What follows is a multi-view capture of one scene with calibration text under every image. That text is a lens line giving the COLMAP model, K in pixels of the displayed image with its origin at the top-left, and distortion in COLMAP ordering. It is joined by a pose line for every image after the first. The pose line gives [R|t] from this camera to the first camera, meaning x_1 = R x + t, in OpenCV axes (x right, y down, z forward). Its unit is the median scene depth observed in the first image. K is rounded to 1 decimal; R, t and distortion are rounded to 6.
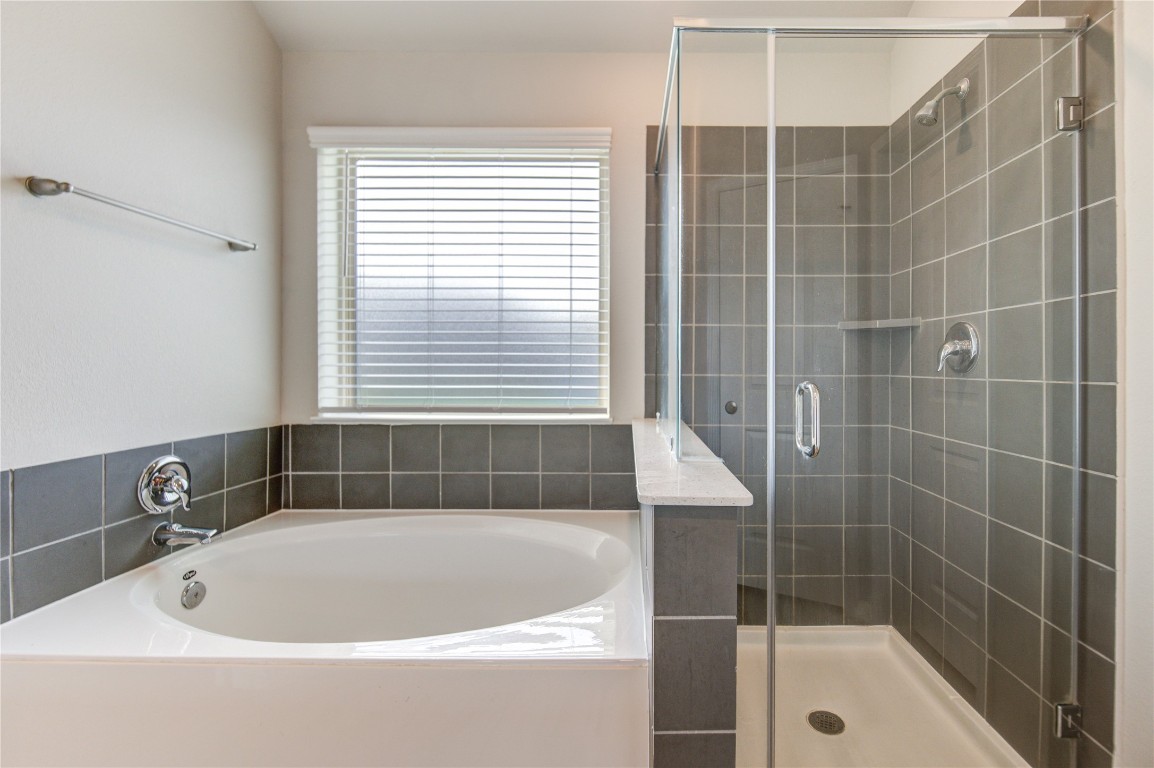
lens RADIAL K [[476.8, 0, 634.9], [0, 476.8, 366.6], [0, 0, 1]] dist [-0.039801, -0.000119]
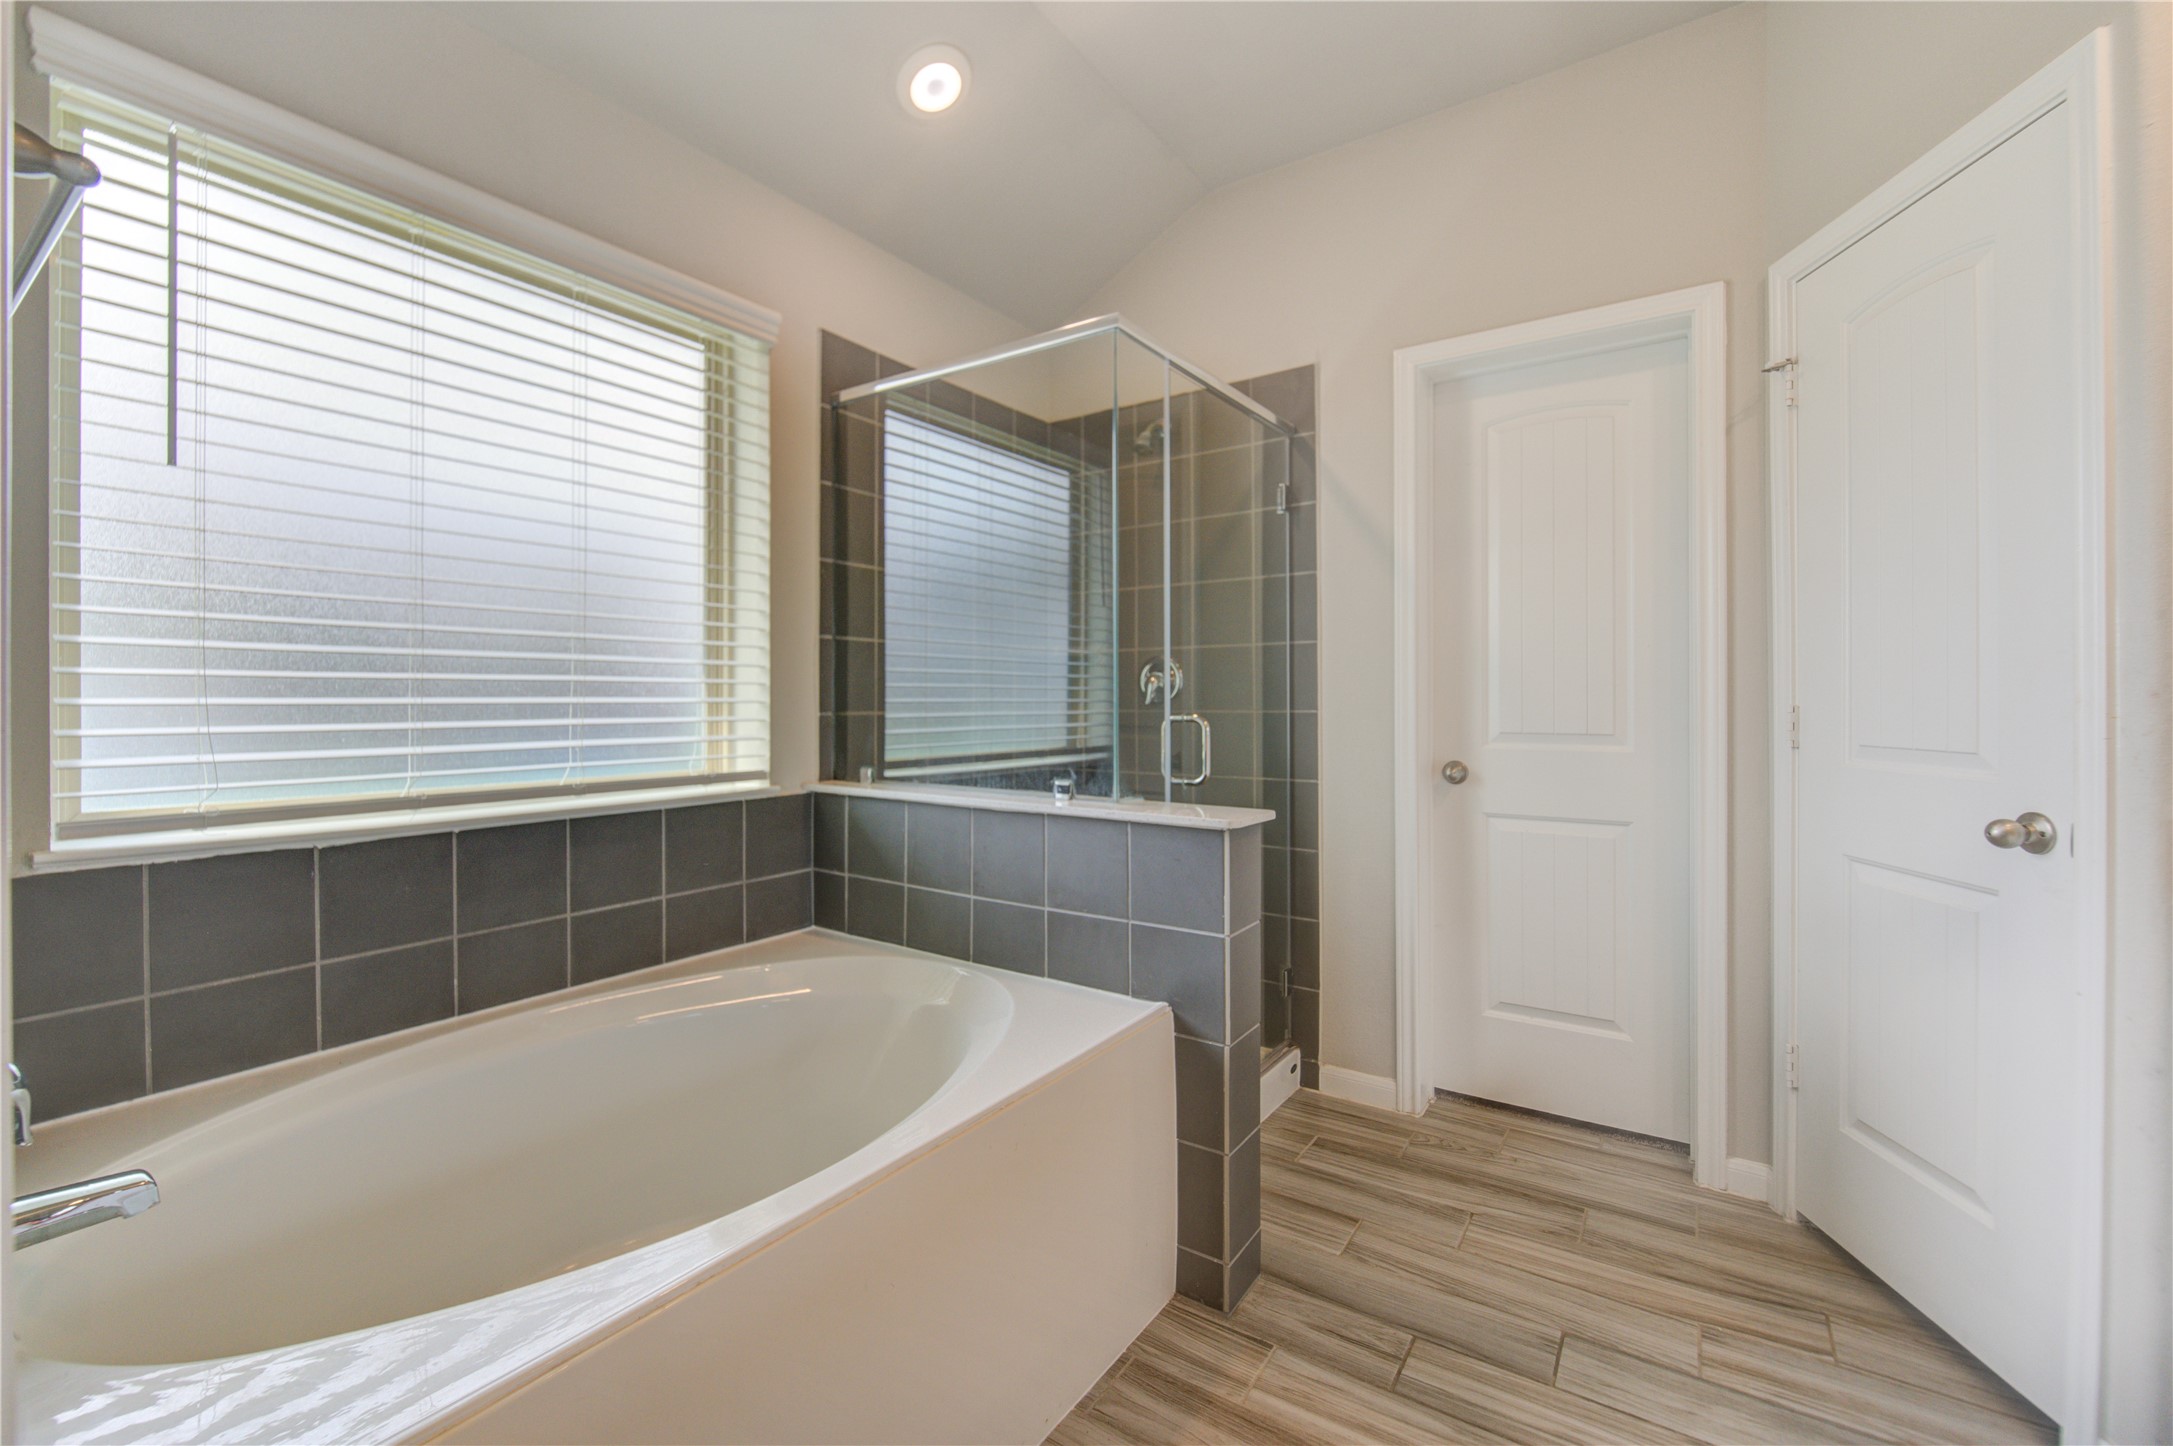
lens RADIAL K [[917.7, 0, 1082.1], [0, 917.7, 698.7], [0, 0, 1]] dist [-0.003957, -0.000420]
pose [[0.584283, -0.004724, 0.811536, -0.778578], [0.006992, 0.999975, 0.000787, -0.002569], [-0.811520, 0.005215, 0.584302, -0.014928]]
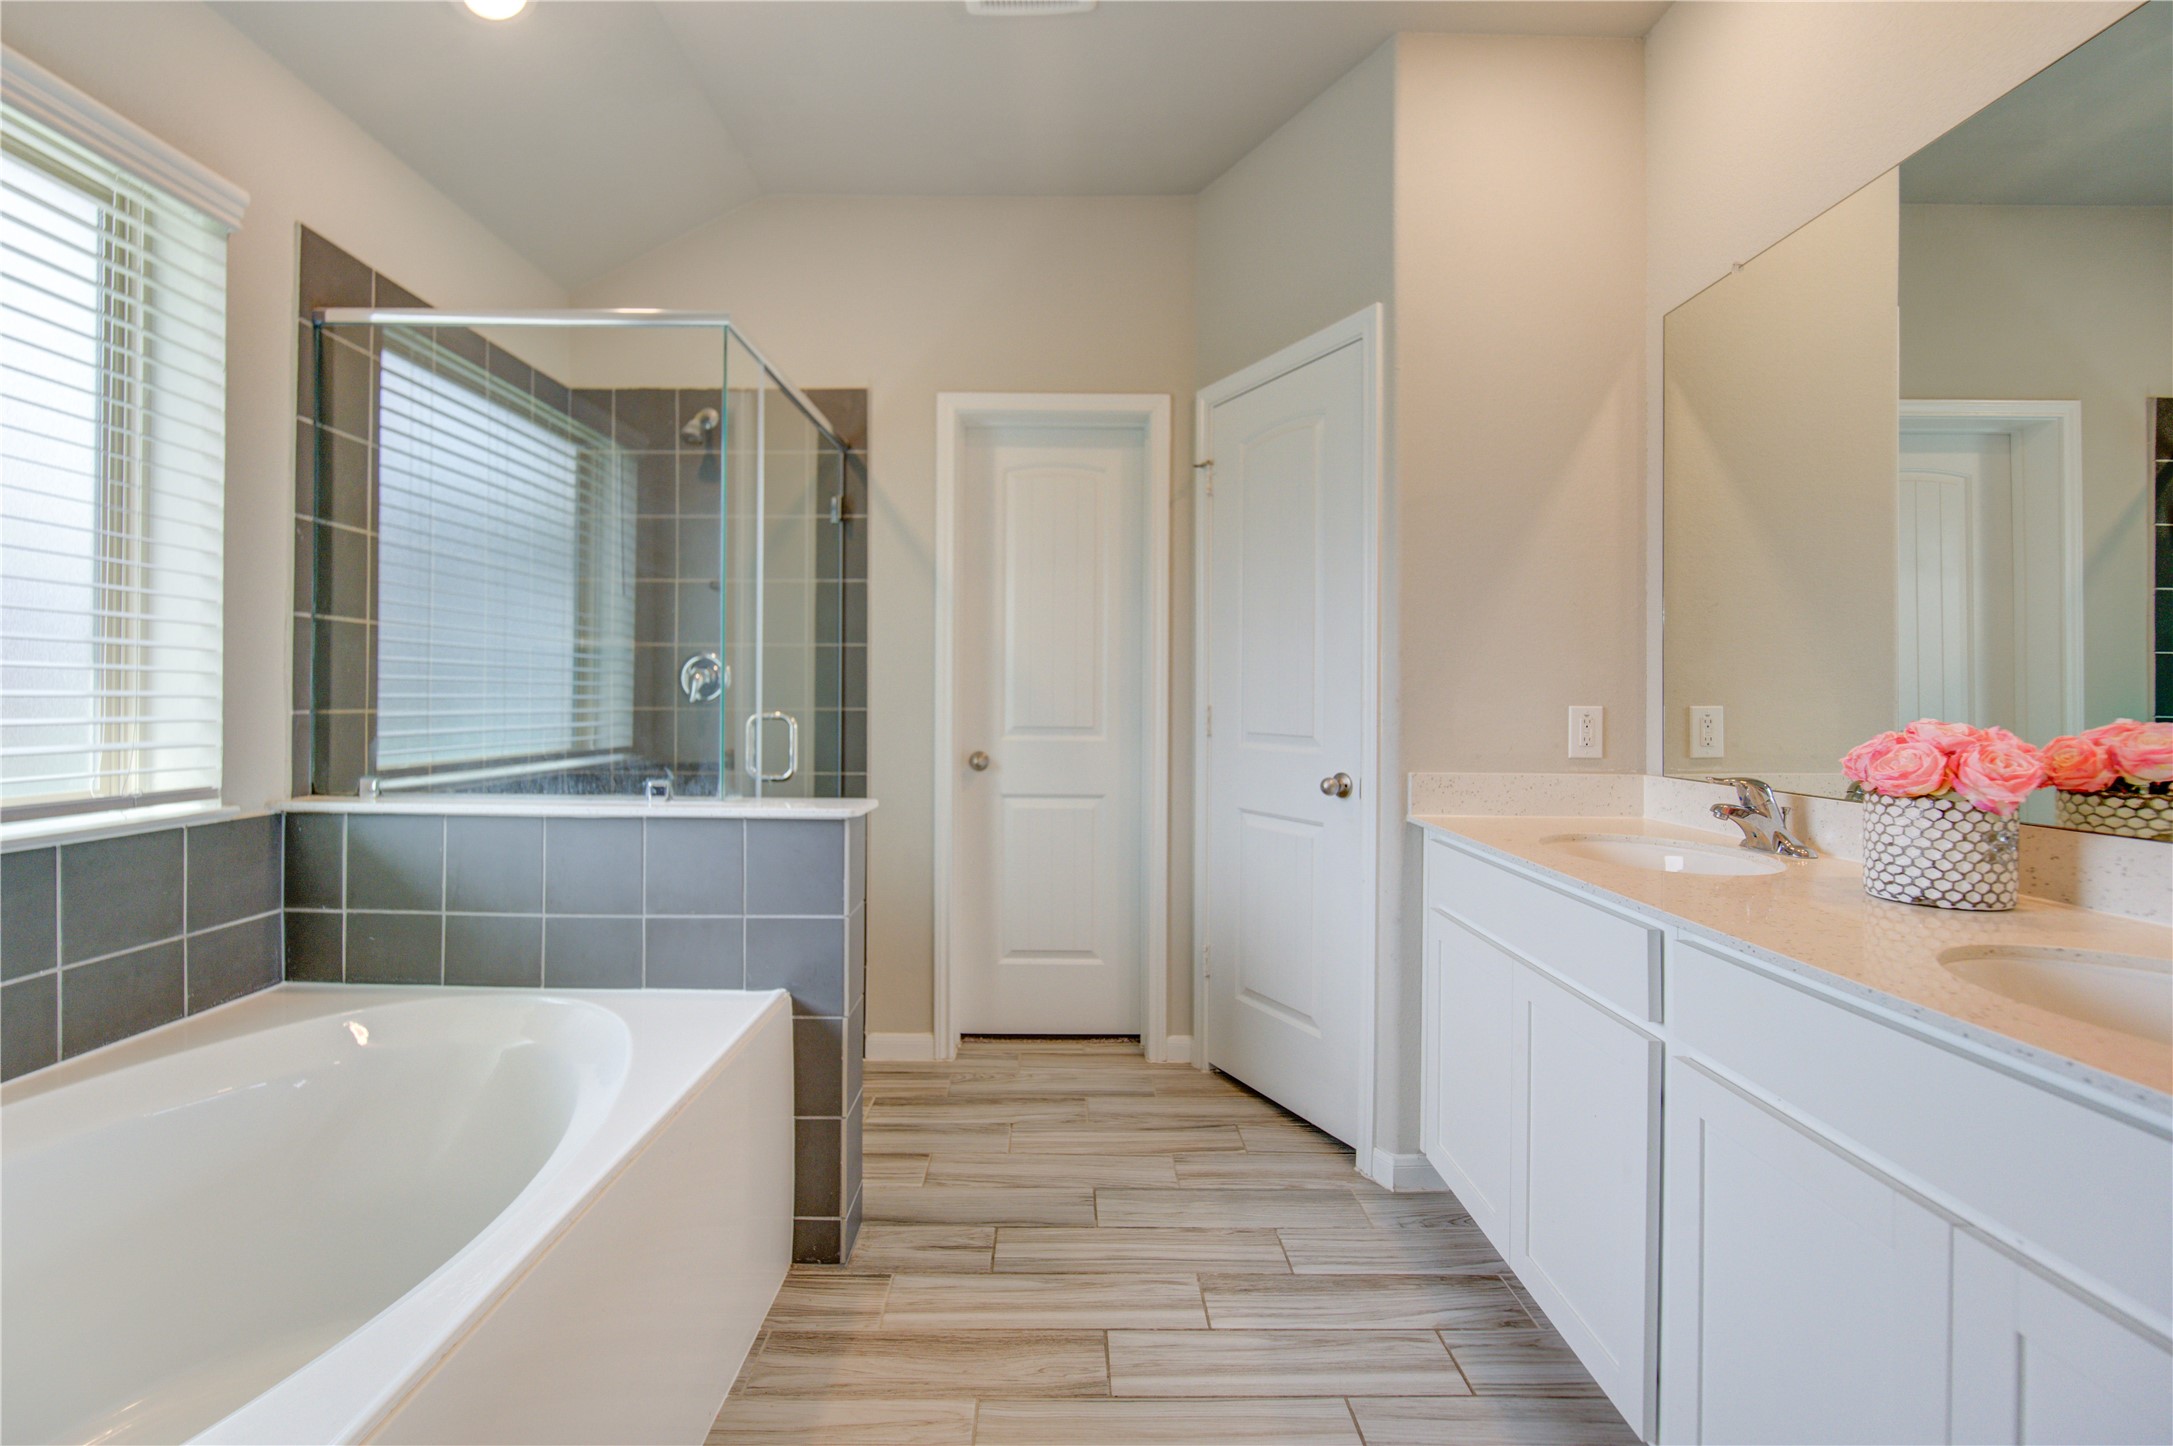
lens RADIAL K [[917.7, 0, 1082.1], [0, 917.7, 698.7], [0, 0, 1]] dist [-0.003957, -0.000420]
pose [[0.000088, -0.005394, 0.999985, -0.954149], [-0.004883, 0.999974, 0.005395, -0.007242], [-0.999988, -0.004884, 0.000061, 0.158161]]
